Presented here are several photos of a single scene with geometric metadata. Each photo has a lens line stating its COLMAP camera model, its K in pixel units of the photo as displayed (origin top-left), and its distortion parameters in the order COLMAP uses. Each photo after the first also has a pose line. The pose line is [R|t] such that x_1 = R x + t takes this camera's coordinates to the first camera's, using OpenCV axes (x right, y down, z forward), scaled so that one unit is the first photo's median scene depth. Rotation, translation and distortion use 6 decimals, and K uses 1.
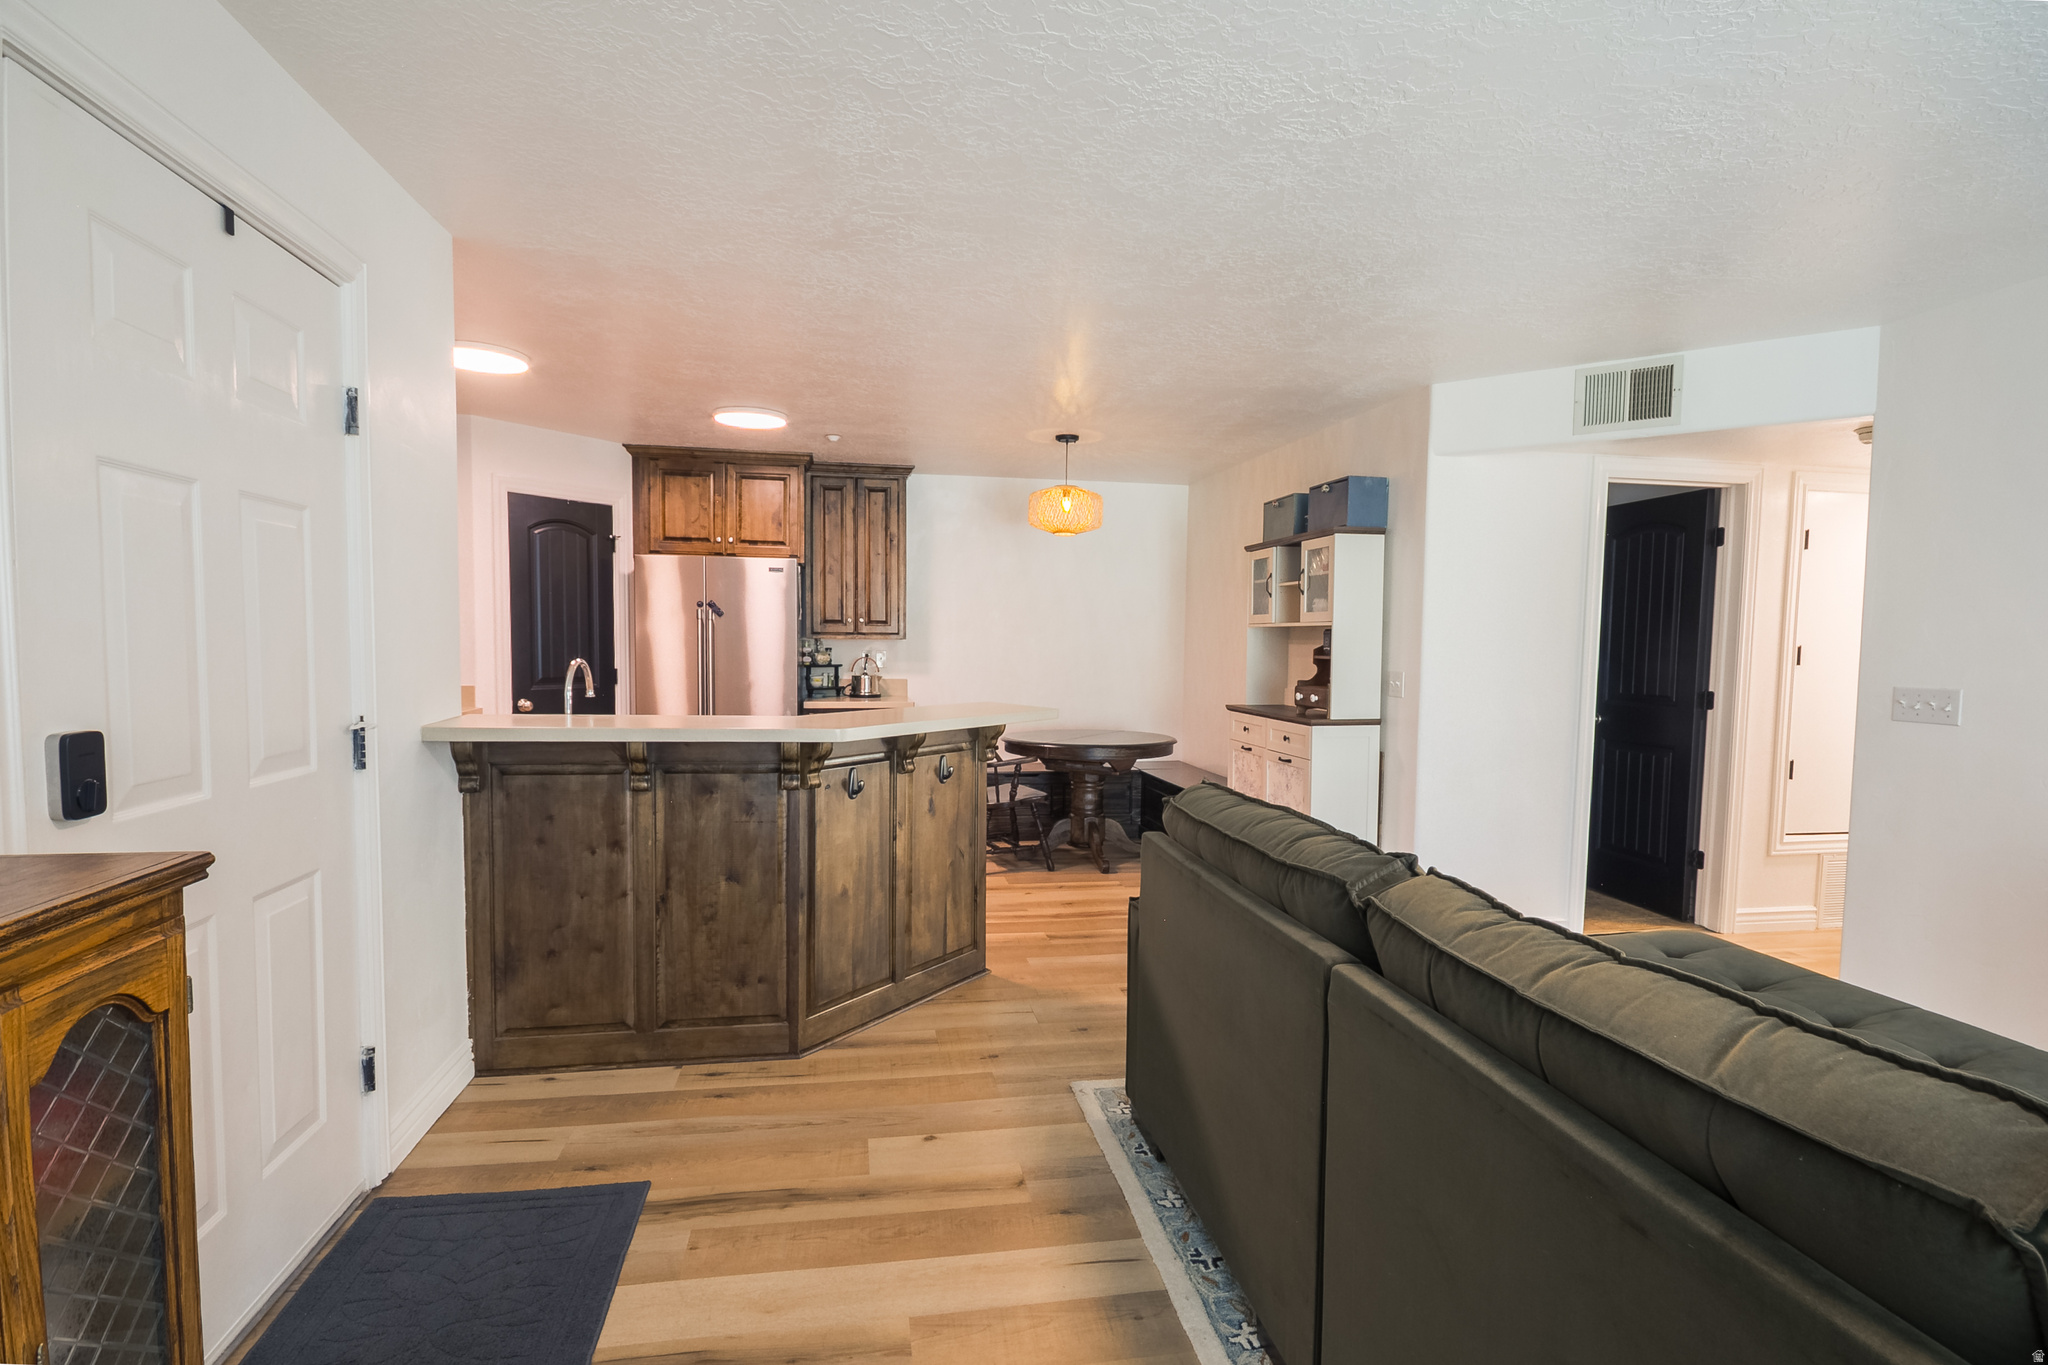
lens RADIAL K [[977.2, 0, 1023.2], [0, 977.2, 690.7], [0, 0, 1]] dist [-0.001597, -0.000800]
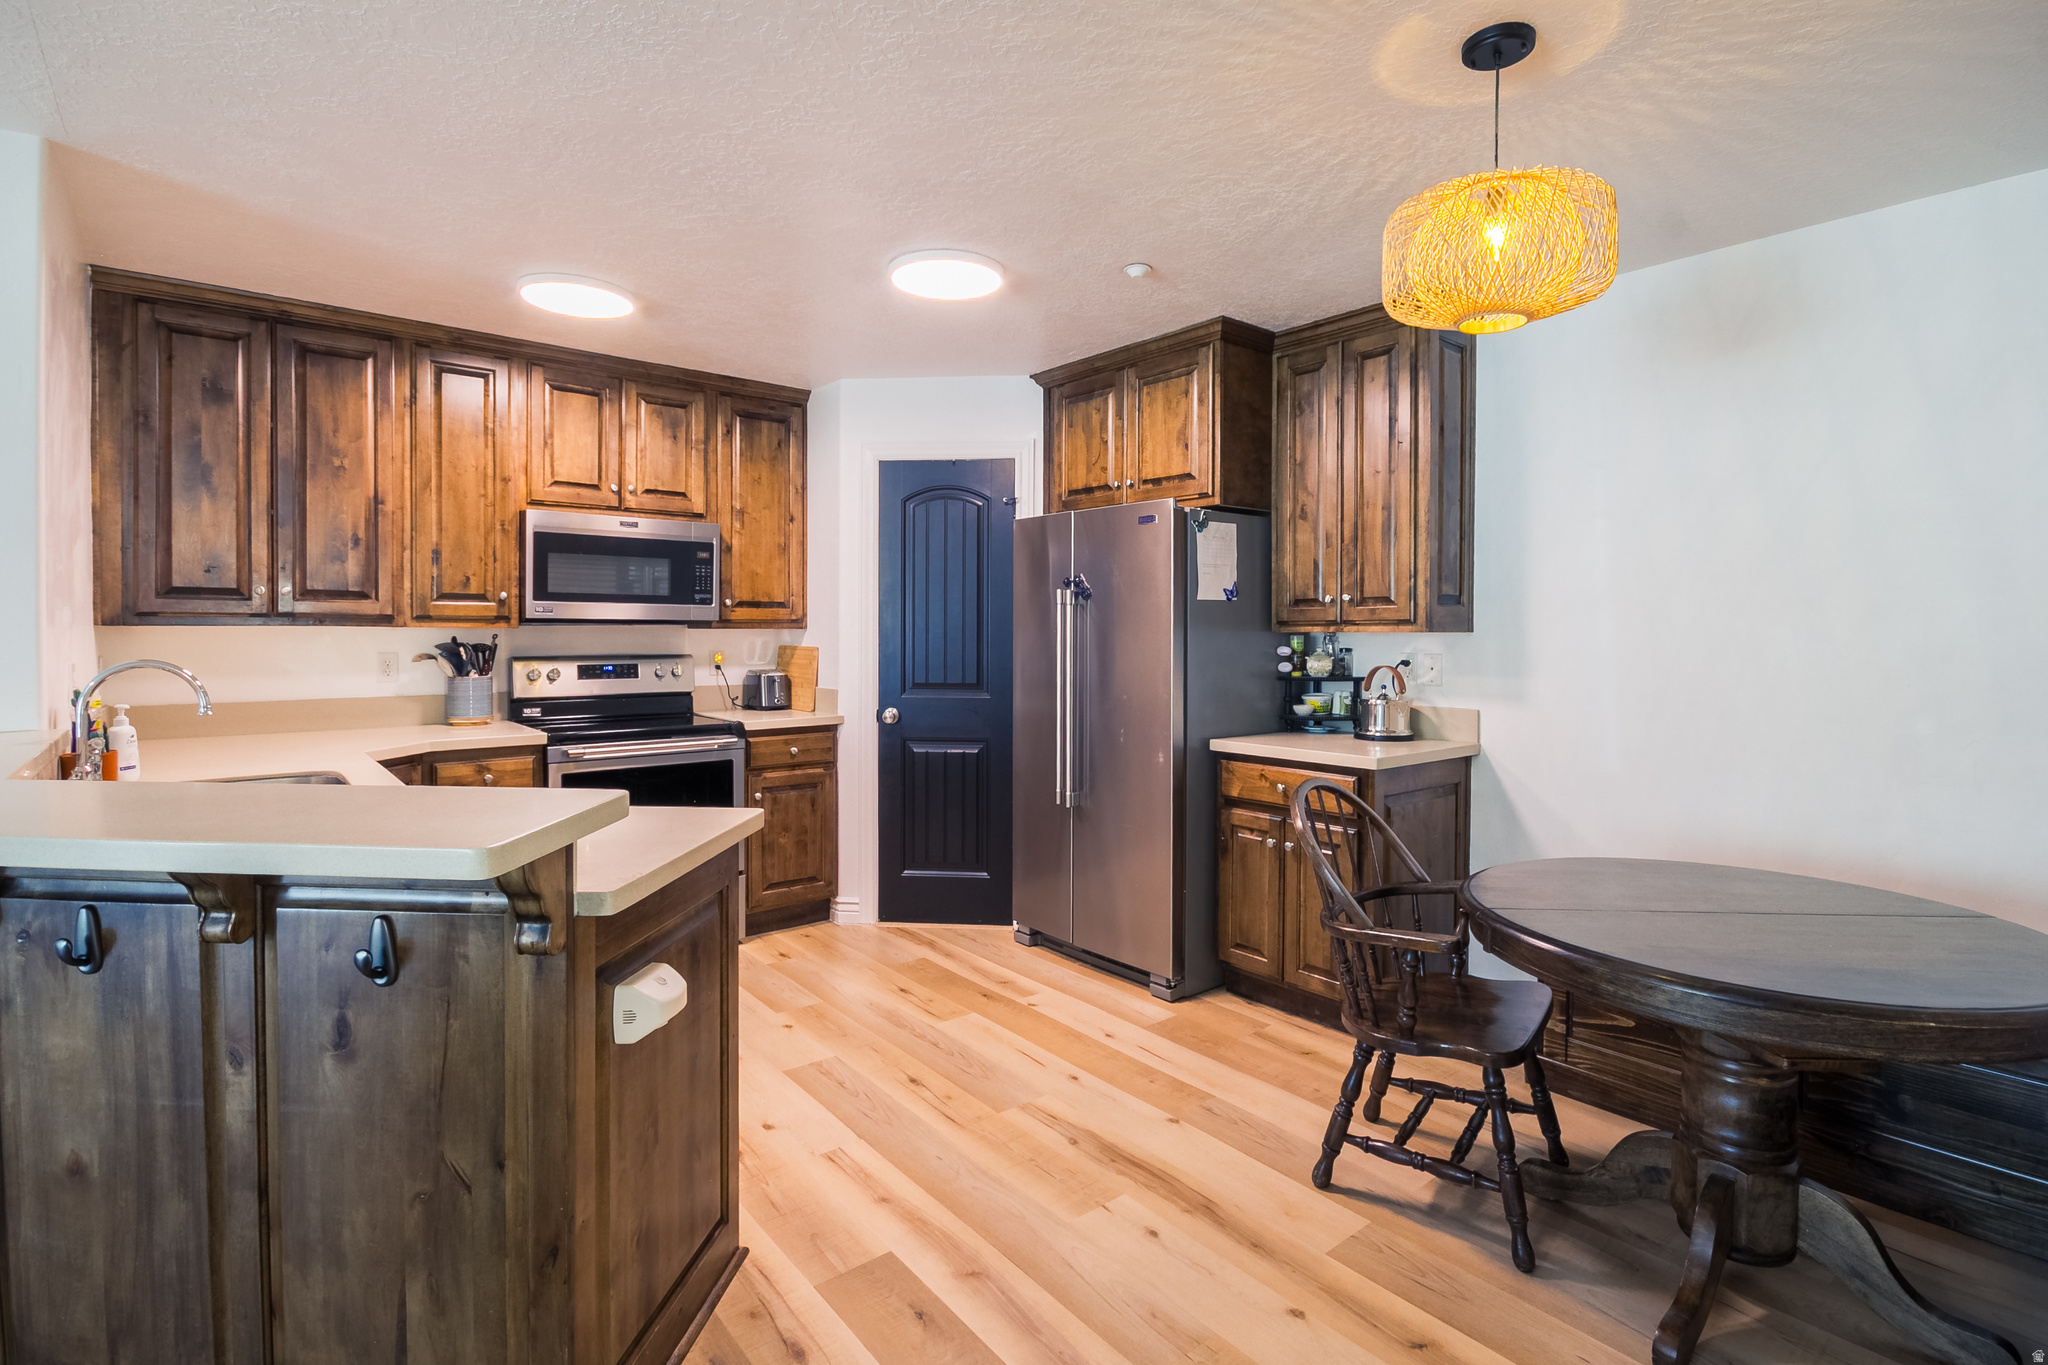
lens RADIAL K [[977.2, 0, 1048.0], [0, 977.2, 642.5], [0, 0, 1]] dist [-0.001597, -0.000800]
pose [[0.491950, 0.002384, -0.870620, 0.256470], [-0.043604, 0.998809, -0.021903, -0.031486], [0.869531, 0.048737, 0.491468, 0.663003]]
